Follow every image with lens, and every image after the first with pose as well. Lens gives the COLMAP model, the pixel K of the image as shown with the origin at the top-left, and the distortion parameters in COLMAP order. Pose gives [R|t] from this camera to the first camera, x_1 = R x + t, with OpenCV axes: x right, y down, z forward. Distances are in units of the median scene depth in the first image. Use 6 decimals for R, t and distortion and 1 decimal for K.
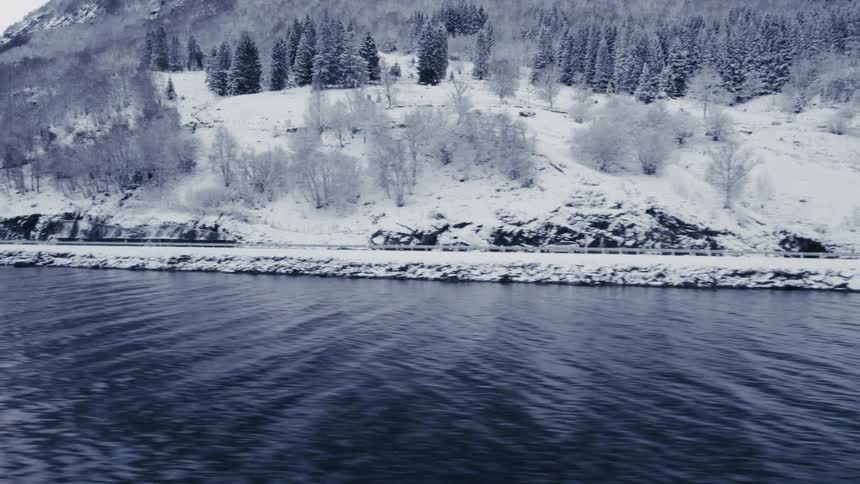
lens RADIAL K [[551.9, 0, 429.4], [0, 551.9, 239.8], [0, 0, 1]] dist [-0.084227, 0.072804]
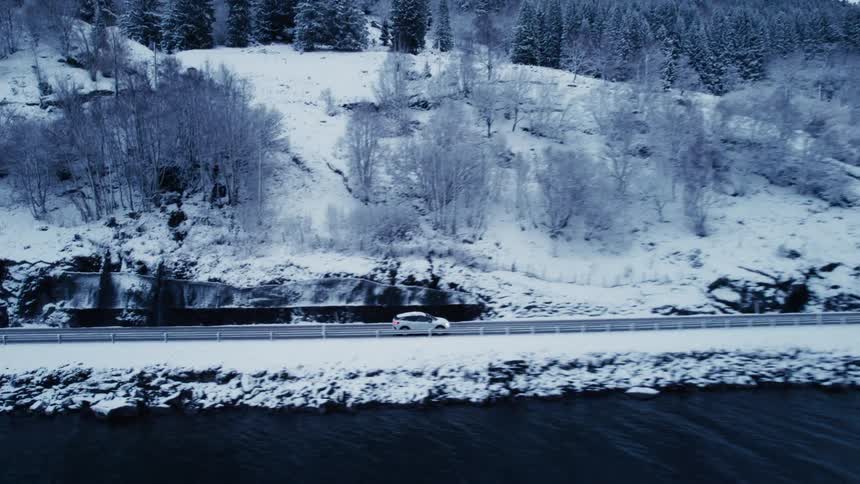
lens RADIAL K [[551.9, 0, 429.4], [0, 551.9, 239.8], [0, 0, 1]] dist [-0.084227, 0.072804]
pose [[0.947860, -0.031394, 0.317138, -0.563366], [0.018395, 0.998867, 0.043901, -0.088646], [-0.318157, -0.035779, 0.947363, 0.453115]]
